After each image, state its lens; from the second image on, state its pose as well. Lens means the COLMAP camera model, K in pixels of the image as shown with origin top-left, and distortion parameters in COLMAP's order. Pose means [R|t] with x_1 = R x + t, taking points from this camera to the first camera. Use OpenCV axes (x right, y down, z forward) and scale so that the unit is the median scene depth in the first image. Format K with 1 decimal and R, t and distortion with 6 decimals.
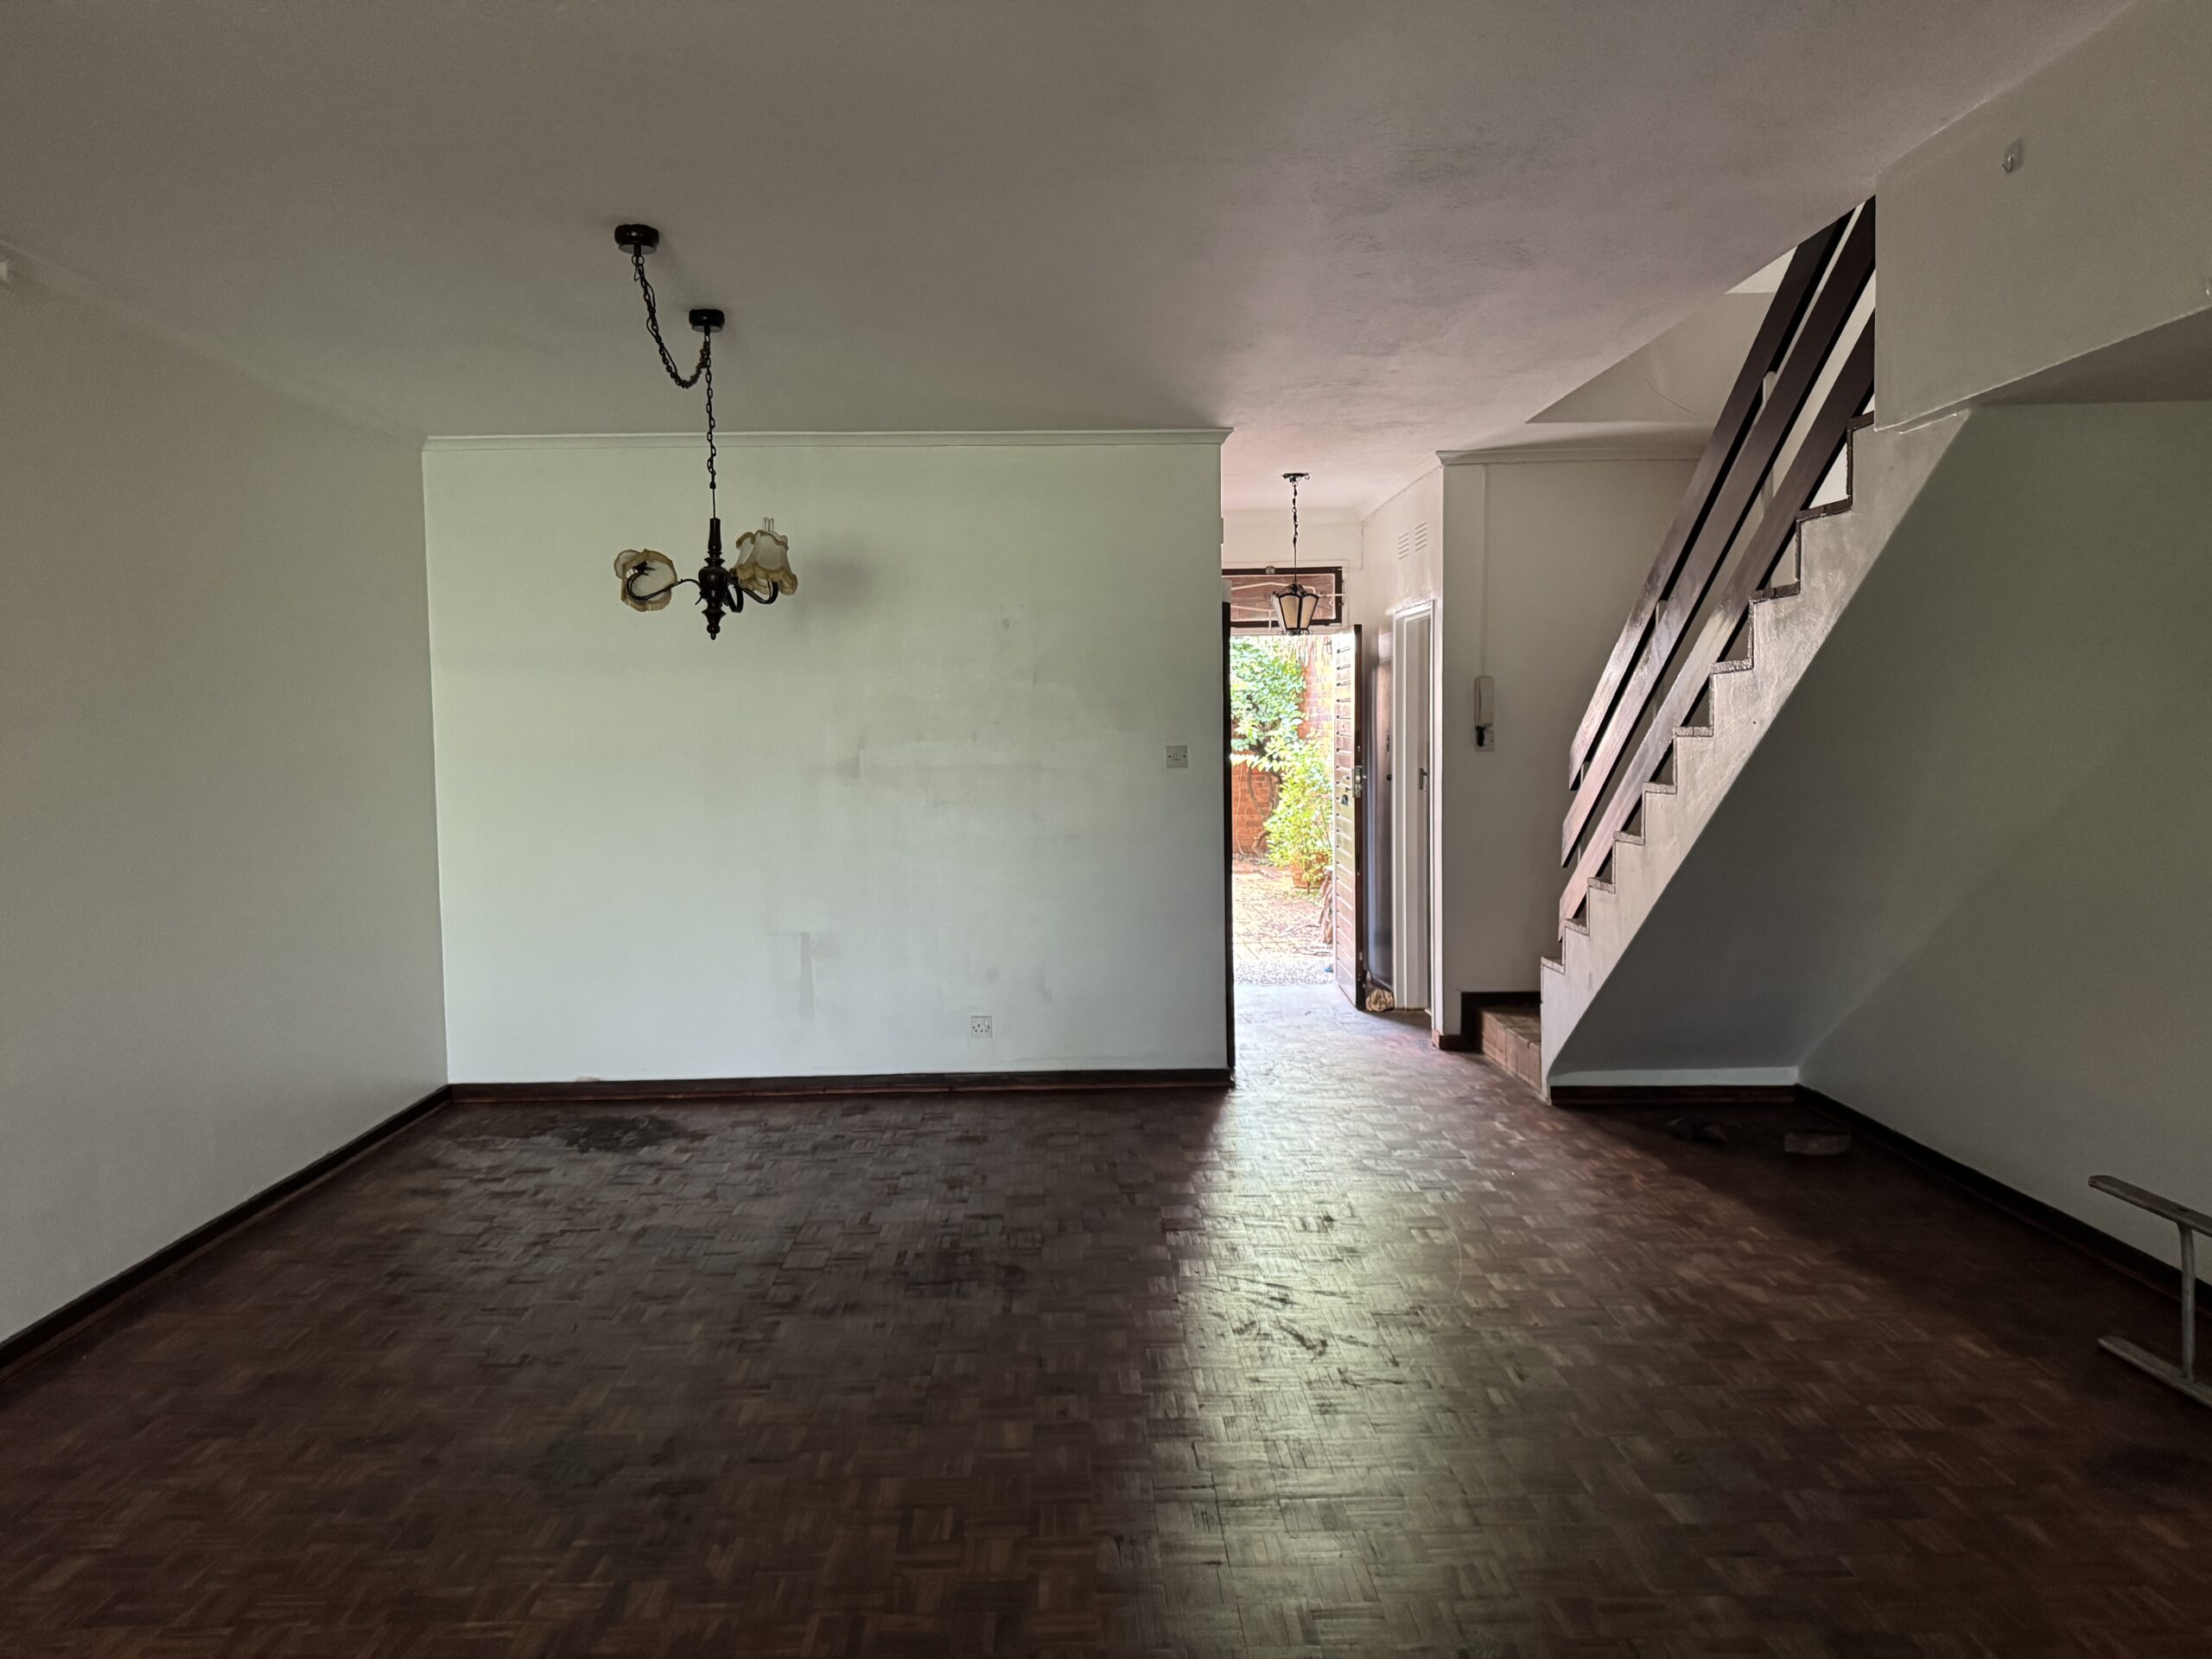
lens RADIAL K [[1535.0, 0, 1106.0], [0, 1535.0, 829.5], [0, 0, 1]] dist [0.074966, 0.000108]
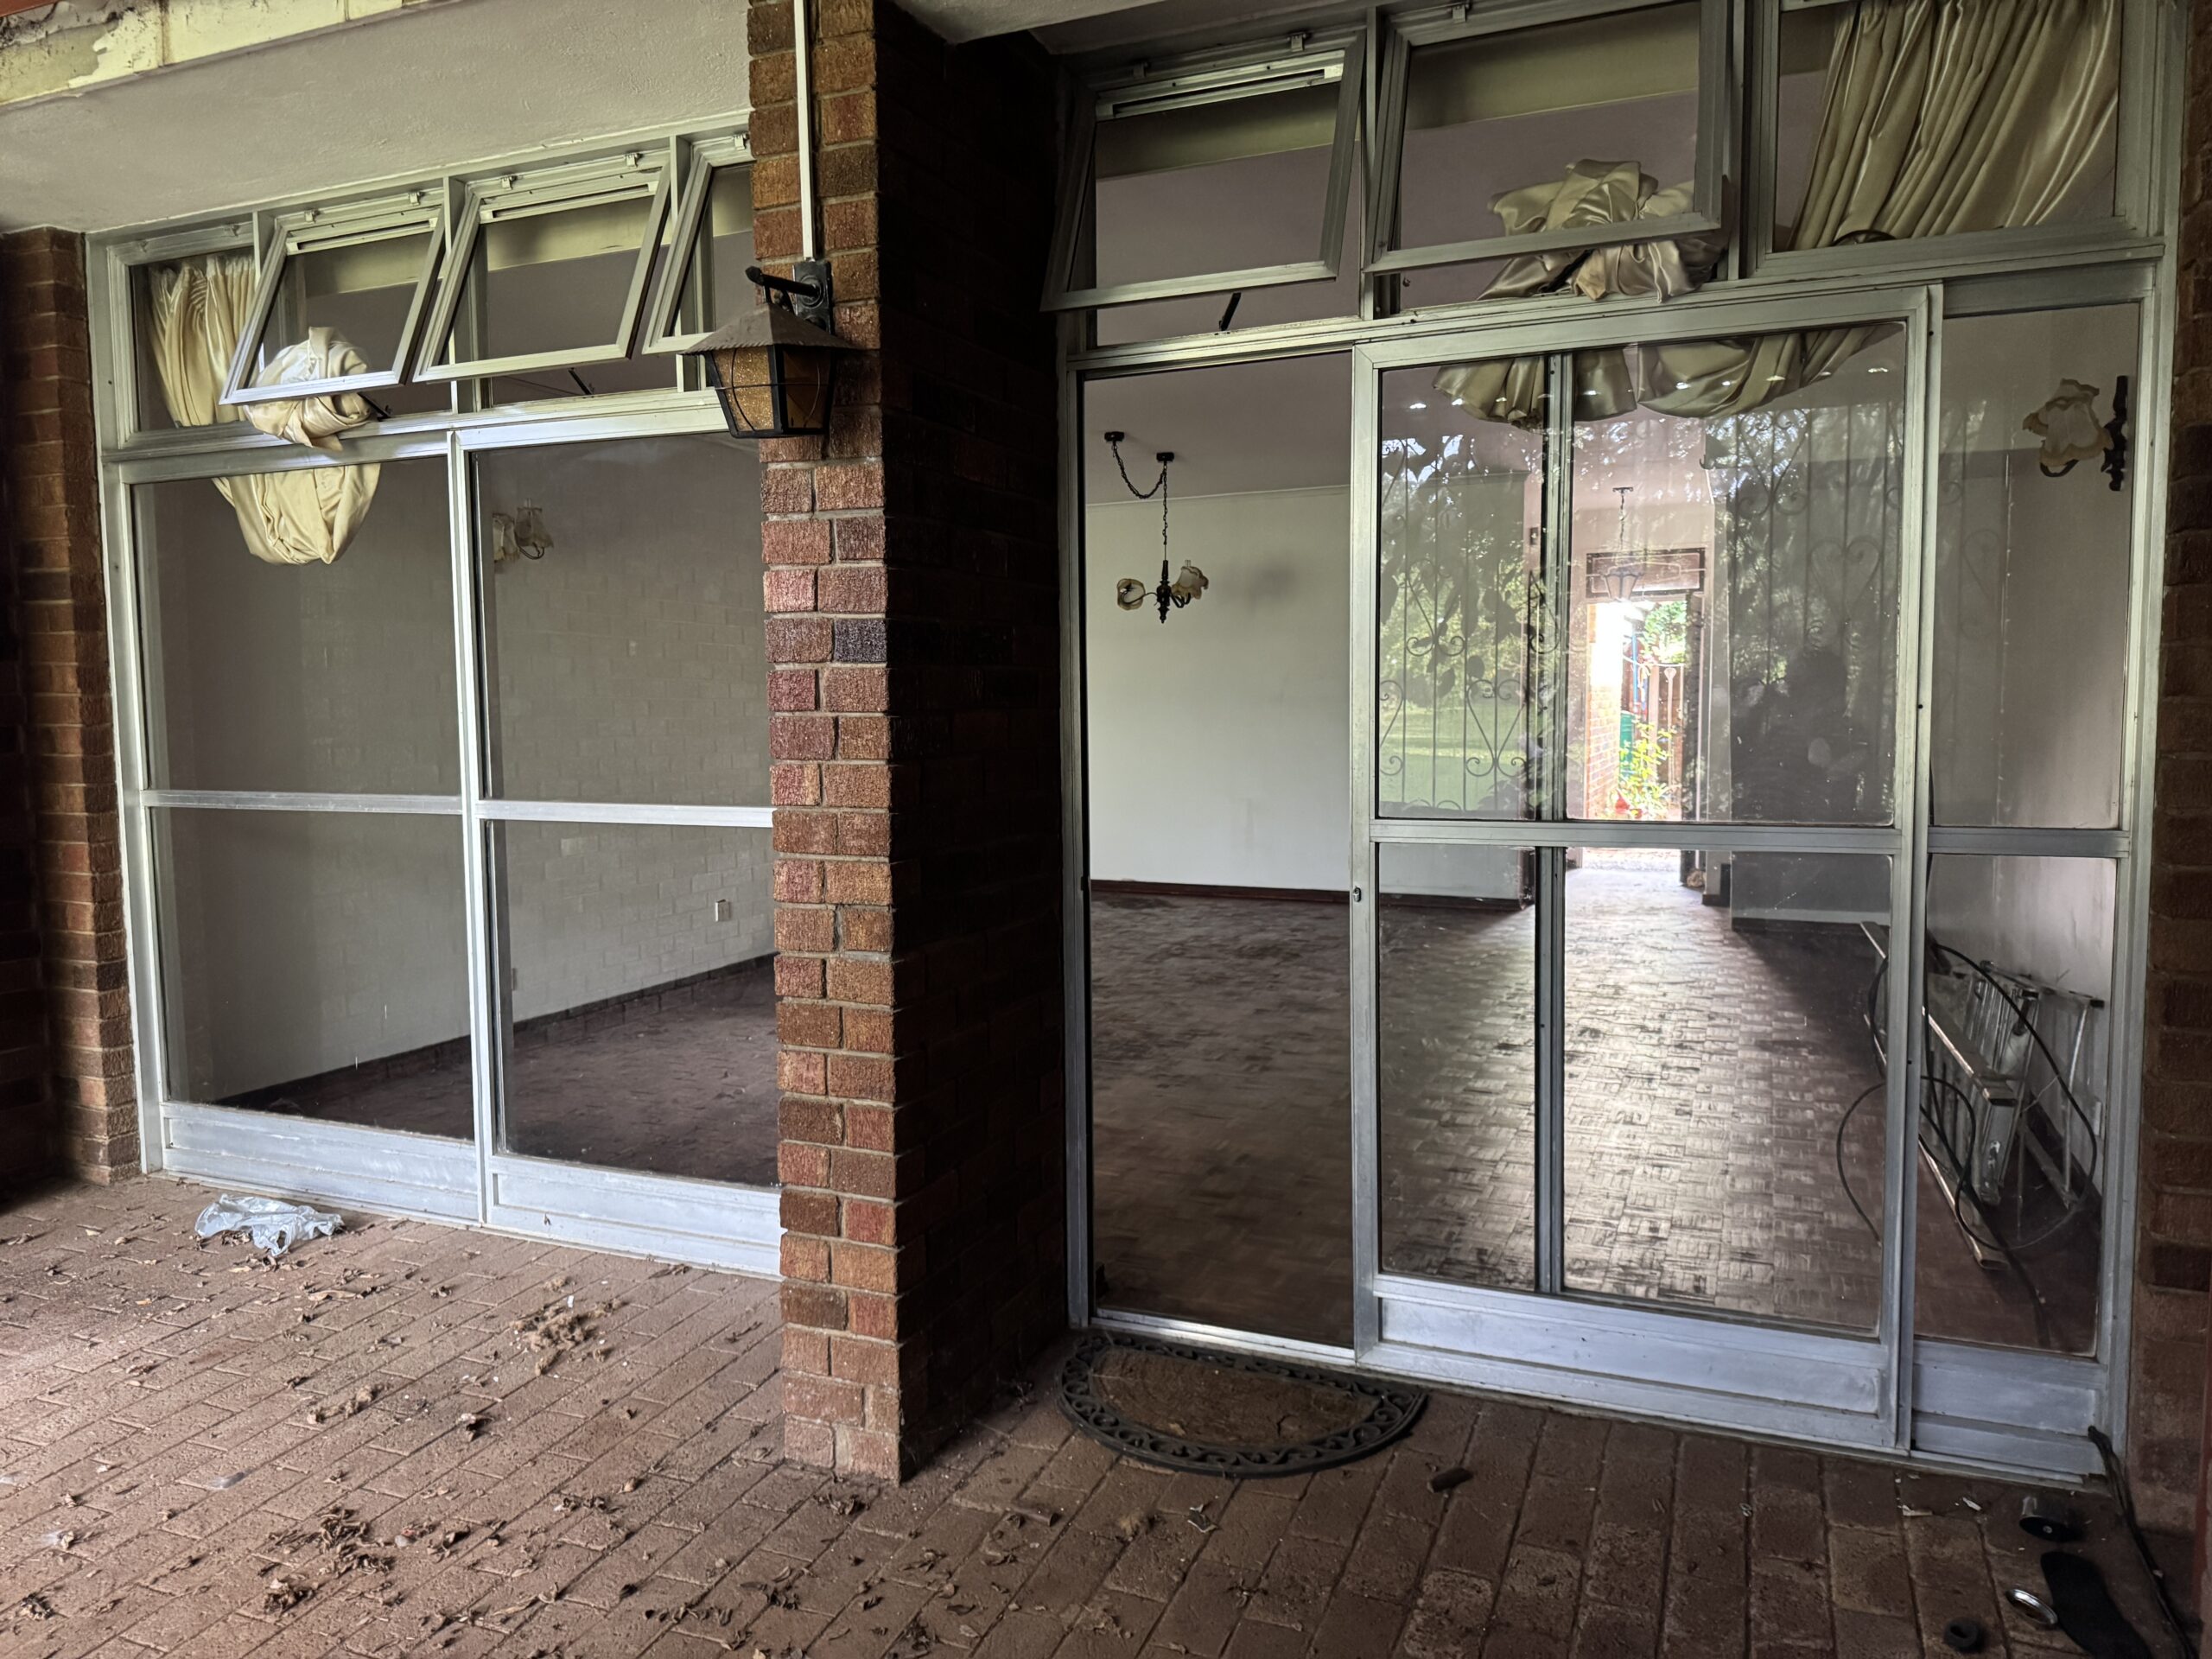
lens RADIAL K [[1535.0, 0, 1106.0], [0, 1535.0, 829.5], [0, 0, 1]] dist [0.074966, 0.000108]
pose [[0.905958, 0.042545, -0.421225, 0.495395], [-0.030217, 0.998898, 0.035901, 0.065642], [0.422289, -0.019797, 0.906245, -0.761622]]
